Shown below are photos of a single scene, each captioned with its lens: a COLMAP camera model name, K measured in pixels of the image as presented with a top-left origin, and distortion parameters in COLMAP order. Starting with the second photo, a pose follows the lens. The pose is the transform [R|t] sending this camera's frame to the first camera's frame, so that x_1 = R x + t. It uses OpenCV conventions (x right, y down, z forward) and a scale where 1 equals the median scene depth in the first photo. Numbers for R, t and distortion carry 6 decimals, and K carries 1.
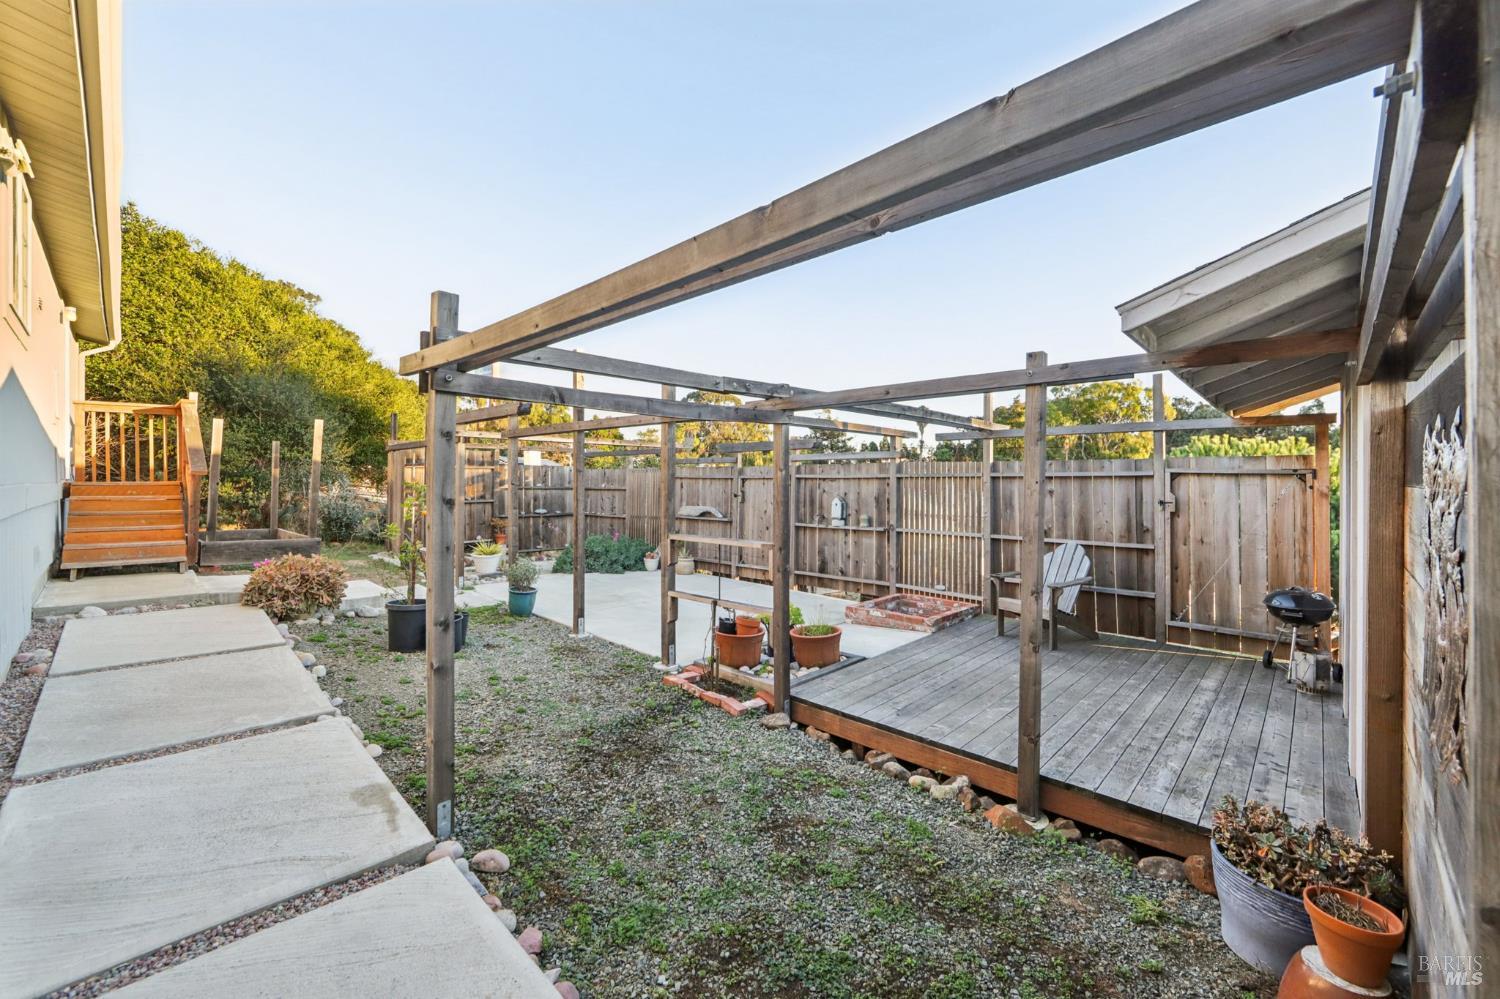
lens RADIAL K [[596.9, 0, 752.0], [0, 596.9, 475.4], [0, 0, 1]] dist [0.001243, 0.000385]
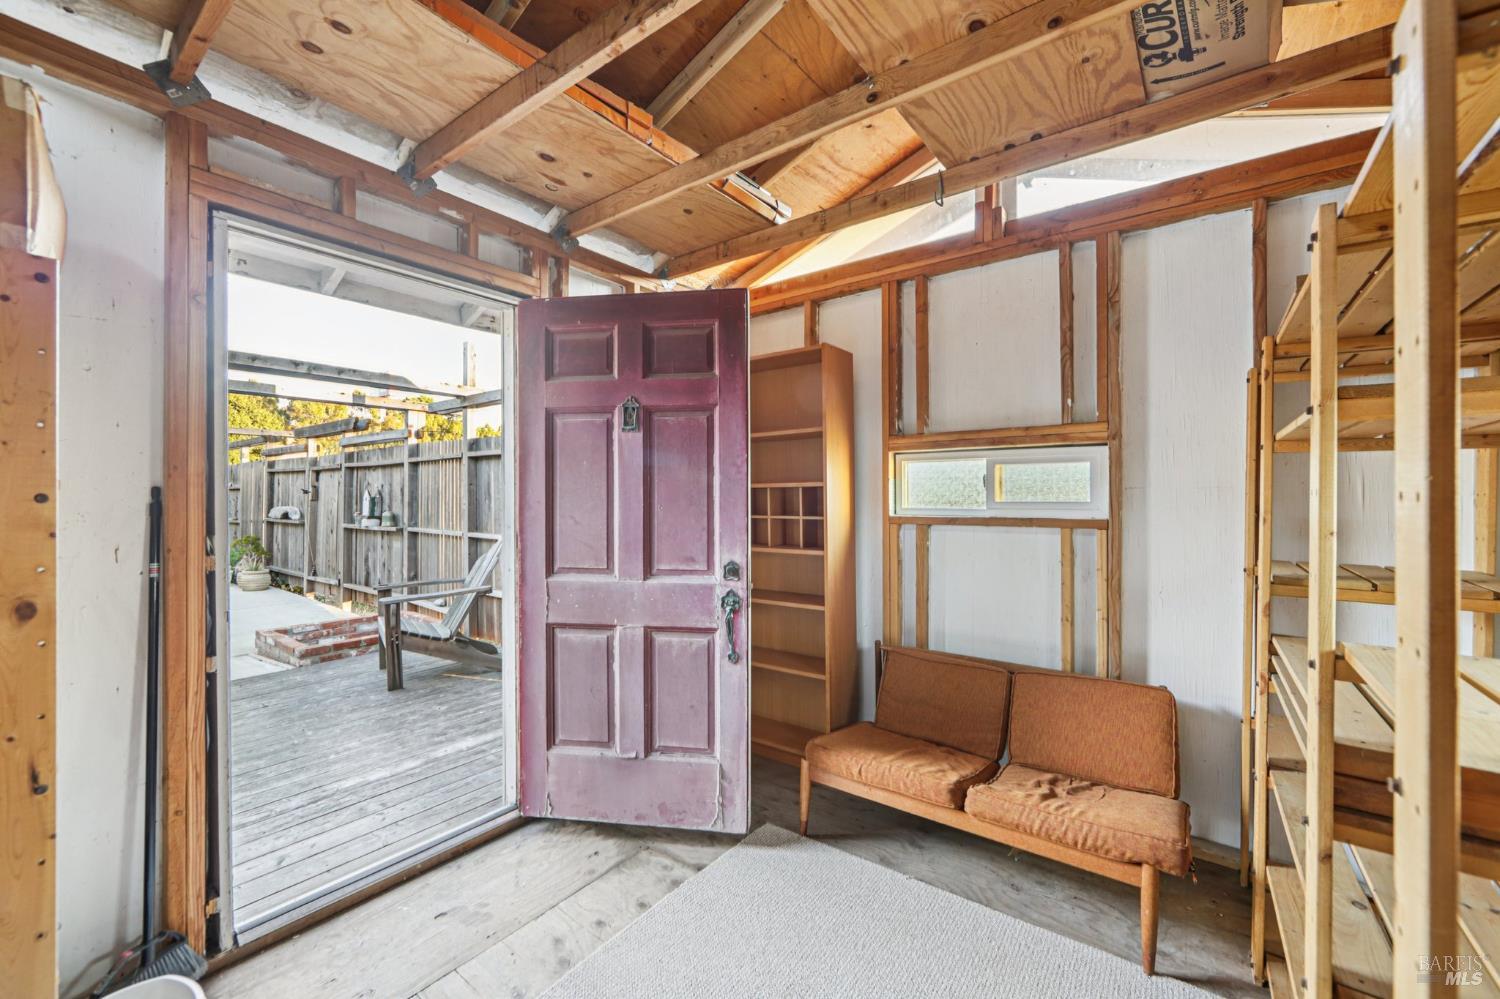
lens RADIAL K [[581.4, 0, 750.0], [0, 581.4, 499.5], [0, 0, 1]] dist [-0.000033, 0.000046]
pose [[0.994697, -0.004780, 0.102735, 0.584764], [0.003020, 0.999846, 0.017281, 0.038901], [-0.102802, -0.016879, 0.994559, 0.191029]]
